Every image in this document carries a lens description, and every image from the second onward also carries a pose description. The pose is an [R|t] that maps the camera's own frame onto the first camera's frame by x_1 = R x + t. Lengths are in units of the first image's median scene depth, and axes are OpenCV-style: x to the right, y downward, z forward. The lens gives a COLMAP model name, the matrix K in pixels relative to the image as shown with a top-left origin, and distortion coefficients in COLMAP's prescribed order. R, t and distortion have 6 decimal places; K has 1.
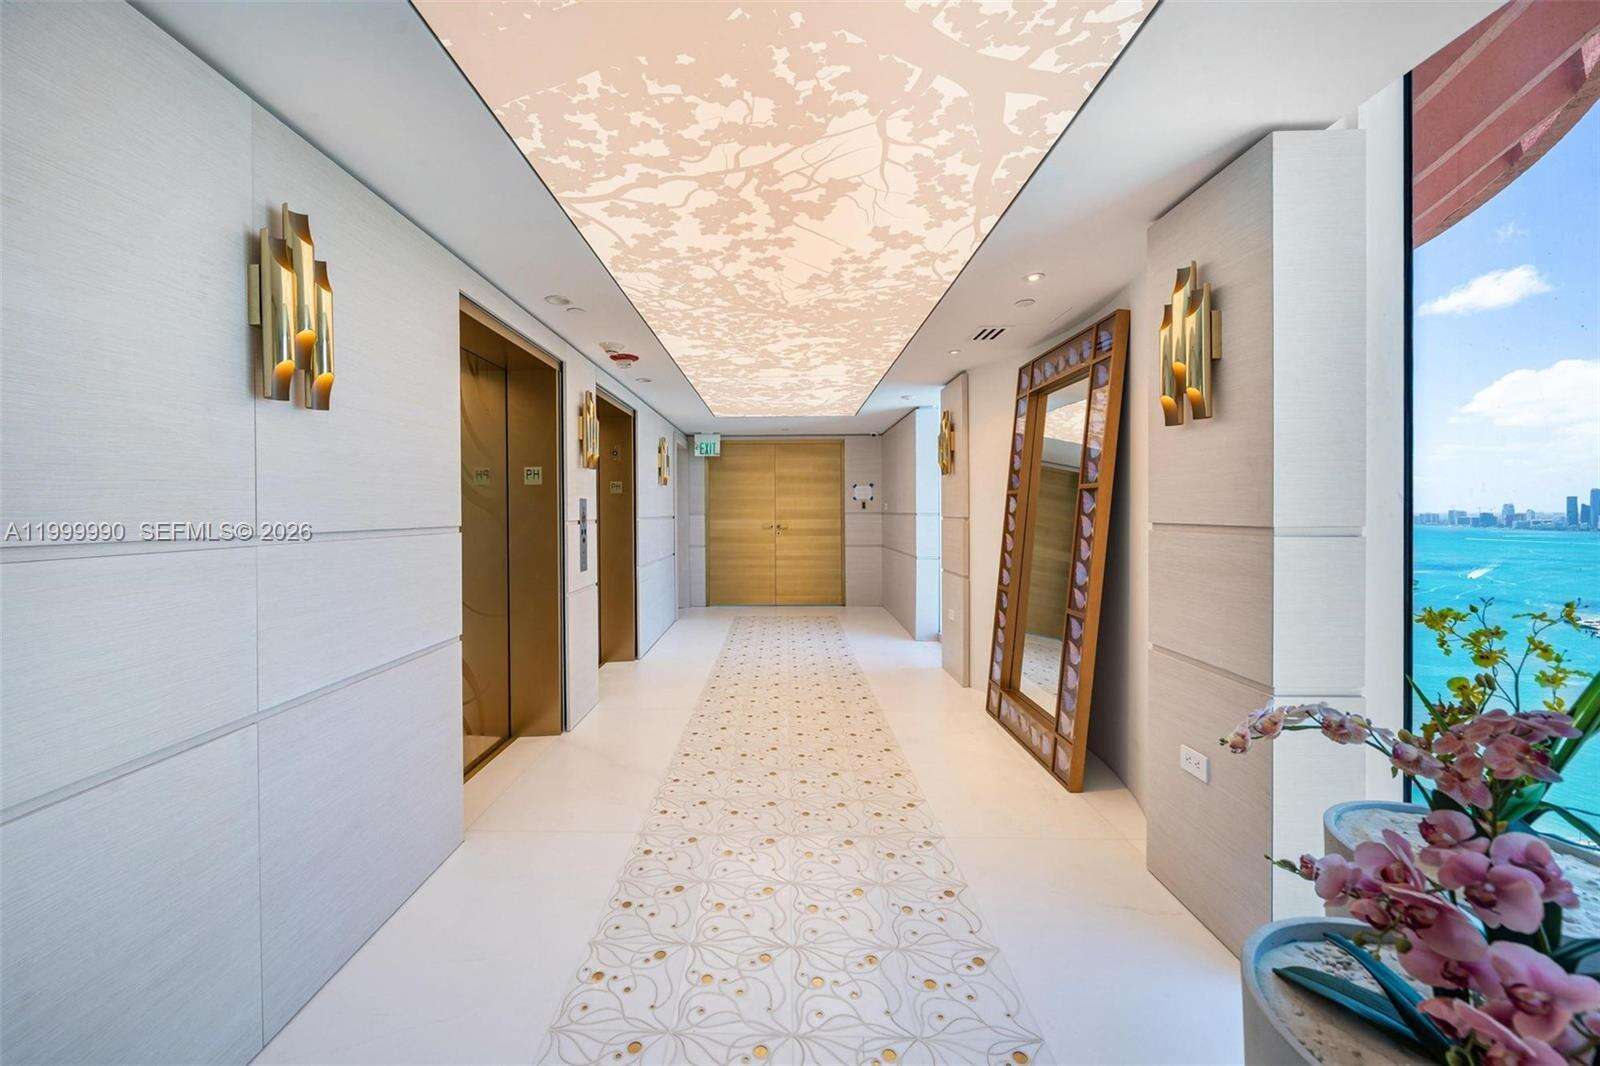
lens RADIAL K [[615.9, 0, 755.2], [0, 615.9, 509.1], [0, 0, 1]] dist [-0.001824, 0.000302]
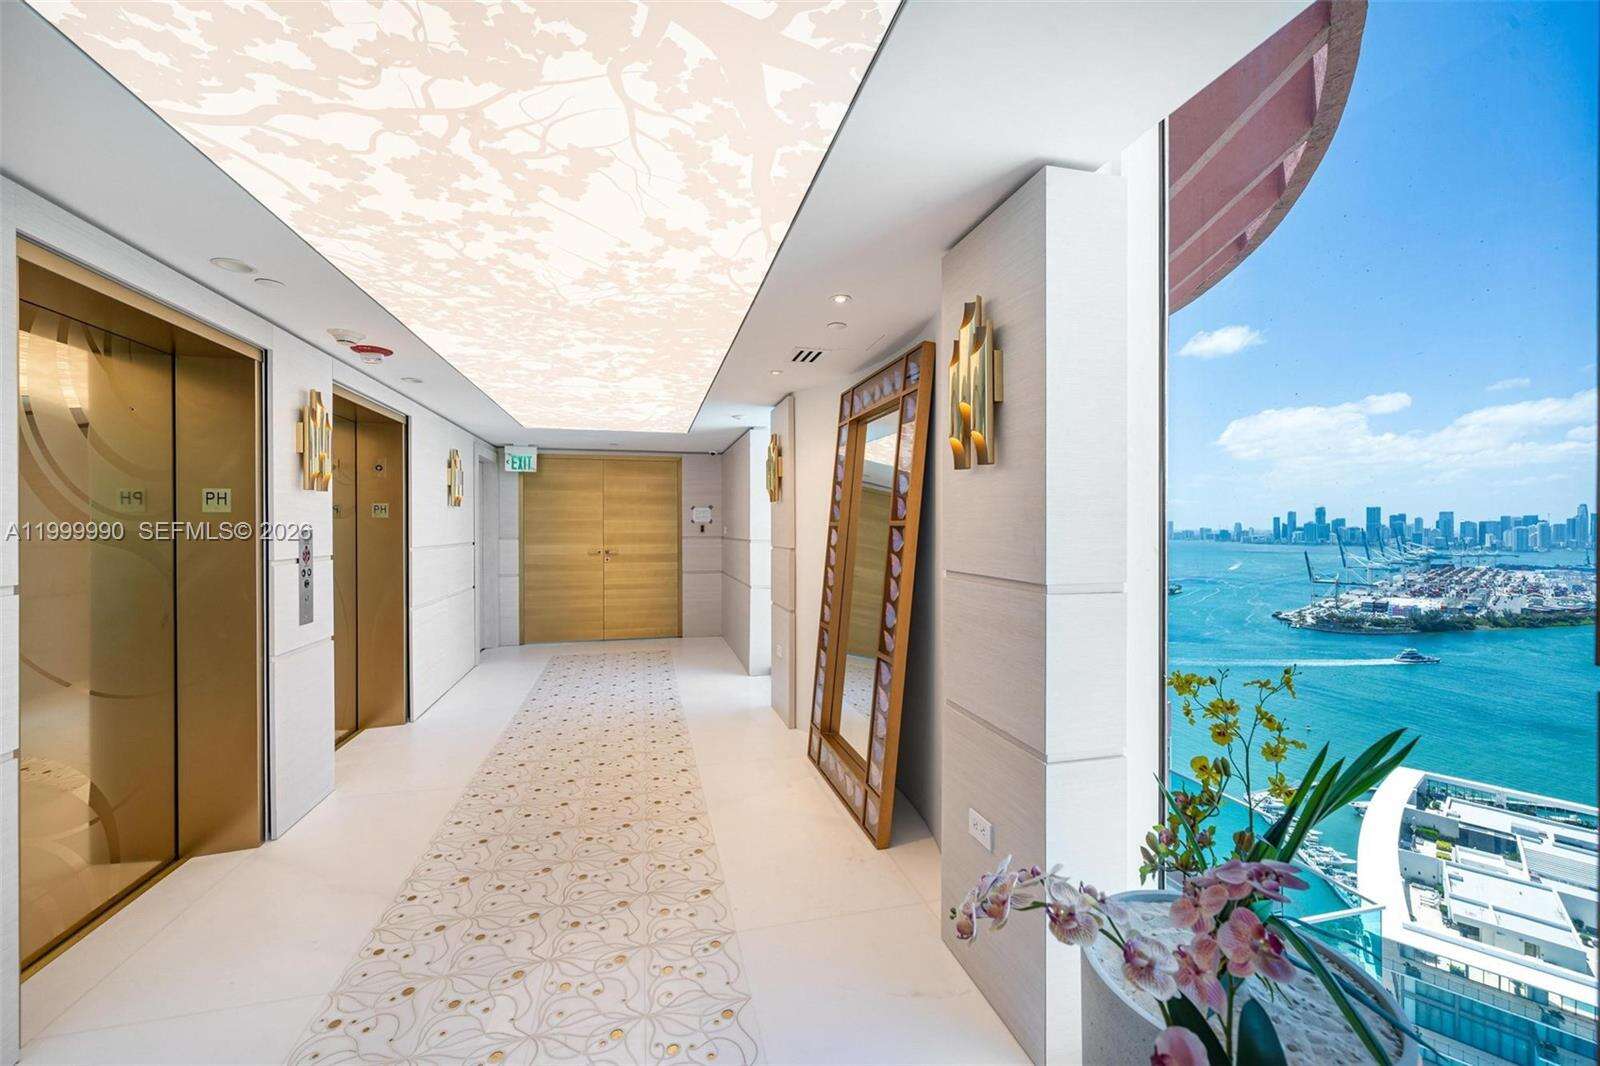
lens RADIAL K [[640.0, 0, 786.9], [0, 640.0, 519.1], [0, 0, 1]] dist [-0.000518, 0.000712]
pose [[0.963151, 0.007331, 0.268861, 0.101279], [-0.004939, 0.999942, -0.009572, -0.030922], [-0.268916, 0.007891, 0.963131, 0.084024]]
